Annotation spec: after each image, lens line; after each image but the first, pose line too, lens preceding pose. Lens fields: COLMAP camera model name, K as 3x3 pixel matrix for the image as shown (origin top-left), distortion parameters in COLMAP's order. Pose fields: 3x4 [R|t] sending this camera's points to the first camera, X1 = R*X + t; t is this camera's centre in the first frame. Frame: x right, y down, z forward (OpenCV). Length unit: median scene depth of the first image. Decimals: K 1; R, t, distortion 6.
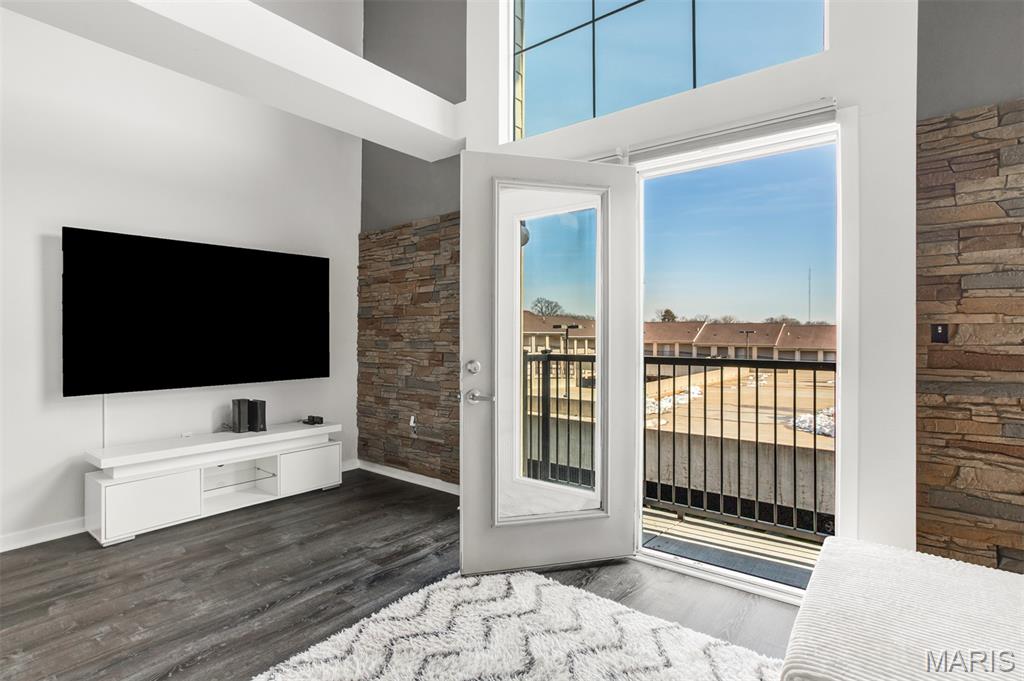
lens RADIAL K [[515.0, 0, 496.4], [0, 515.0, 329.1], [0, 0, 1]] dist [-0.018007, 0.017604]
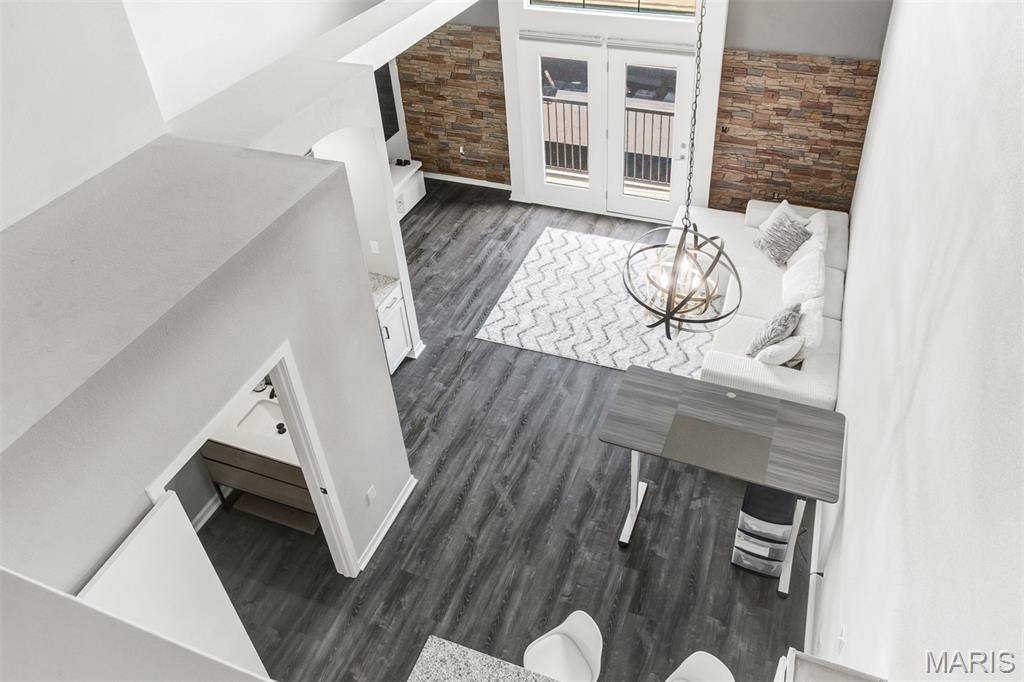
lens RADIAL K [[773.0, 0, 509.1], [0, 773.0, 251.7], [0, 0, 1]] dist [-0.041789, 0.004456]
pose [[0.952854, -0.215424, 0.213687, -0.589639], [0.055320, 0.815770, 0.575724, -0.909495], [-0.298344, -0.536760, 0.789227, -1.067009]]
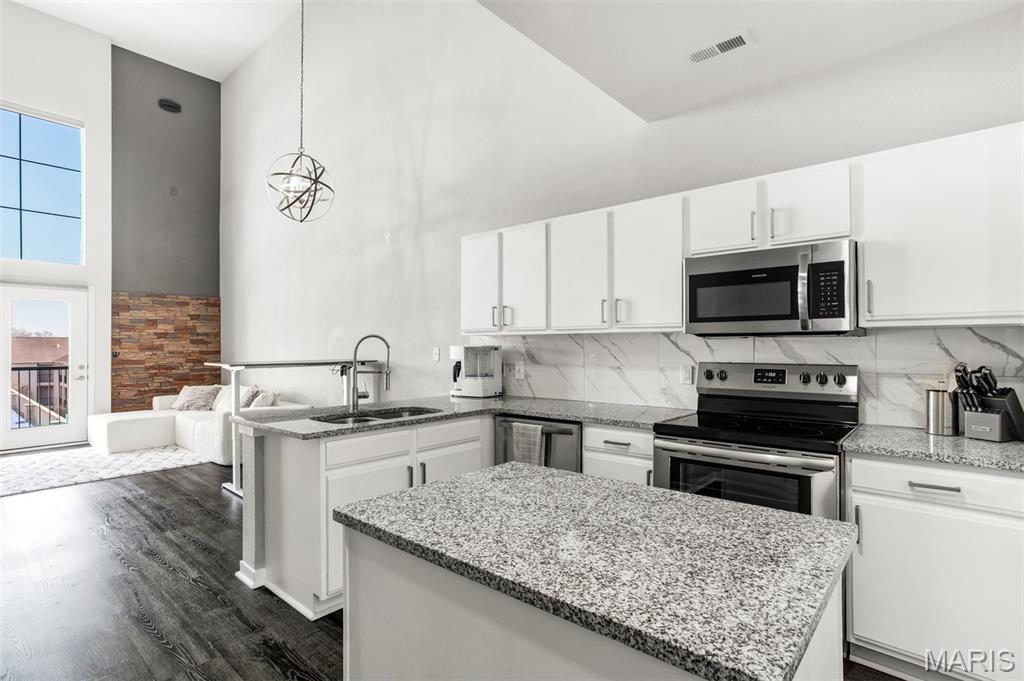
lens RADIAL K [[515.0, 0, 504.9], [0, 515.0, 343.1], [0, 0, 1]] dist [-0.018007, 0.017604]
pose [[0.047721, 0.002111, 0.998858, -1.253151], [-0.009370, 0.999955, -0.001666, -0.045644], [-0.998817, -0.009280, 0.047739, -0.913393]]
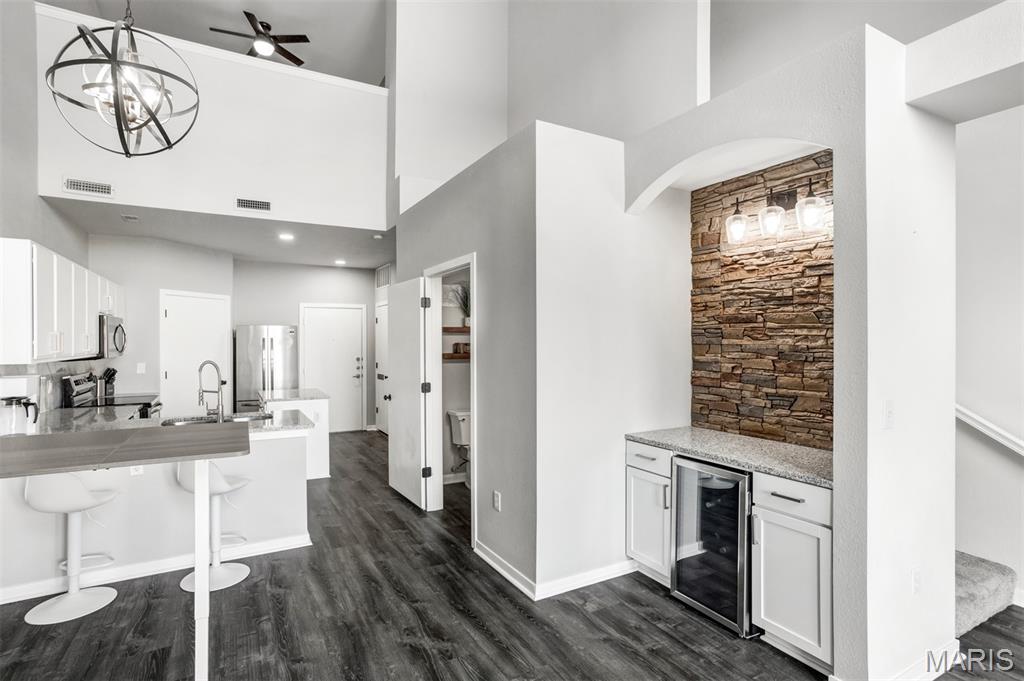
lens RADIAL K [[515.0, 0, 498.8], [0, 515.0, 337.8], [0, 0, 1]] dist [-0.018007, 0.017604]
pose [[-0.383370, -0.005165, -0.923580, 0.157524], [0.016418, 0.999788, -0.012406, -0.079420], [0.923449, -0.019920, -0.383204, 0.151454]]
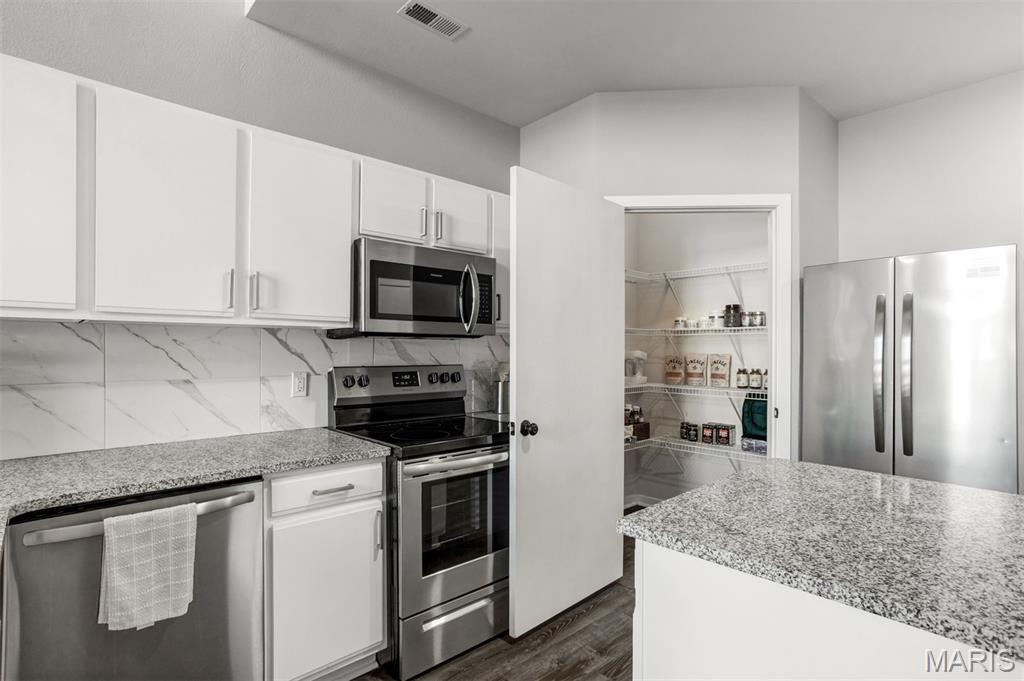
lens RADIAL K [[515.0, 0, 504.2], [0, 515.0, 348.8], [0, 0, 1]] dist [-0.018007, 0.017604]
pose [[-0.989841, -0.008593, 0.141919, -0.799608], [-0.010304, 0.999883, -0.011331, -0.039000], [-0.141805, -0.012678, -0.989813, -0.606523]]
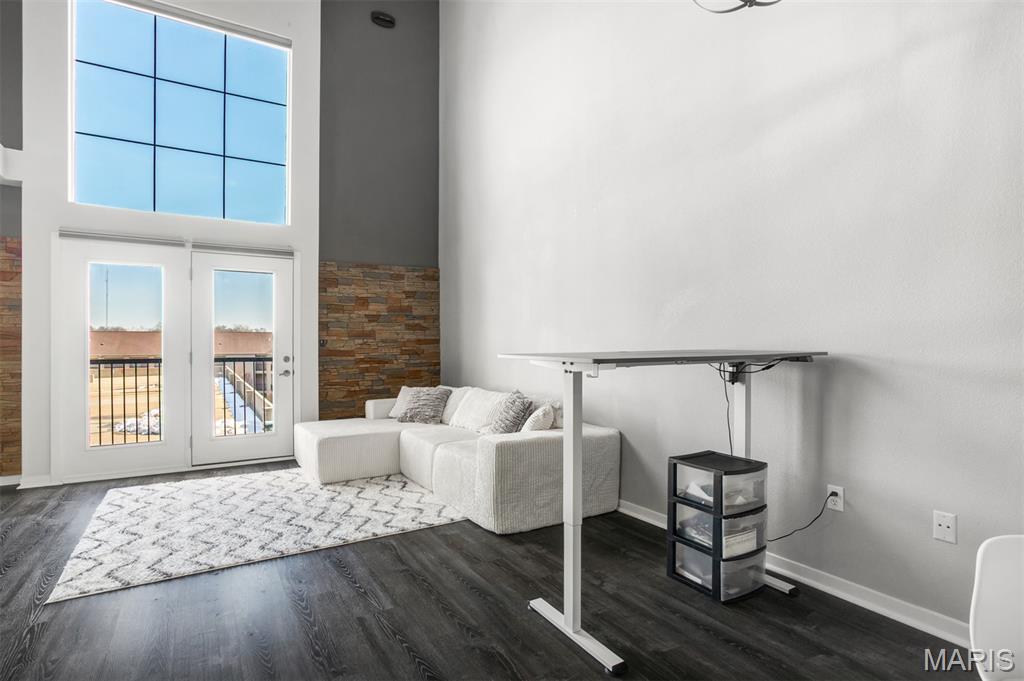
lens RADIAL K [[525.7, 0, 501.1], [0, 525.7, 343.3], [0, 0, 1]] dist [-0.040510, 0.018852]
pose [[0.338827, -0.005397, 0.940833, -0.696403], [-0.010233, 0.999903, 0.009421, -0.014247], [-0.940793, -0.012820, 0.338739, -0.403288]]
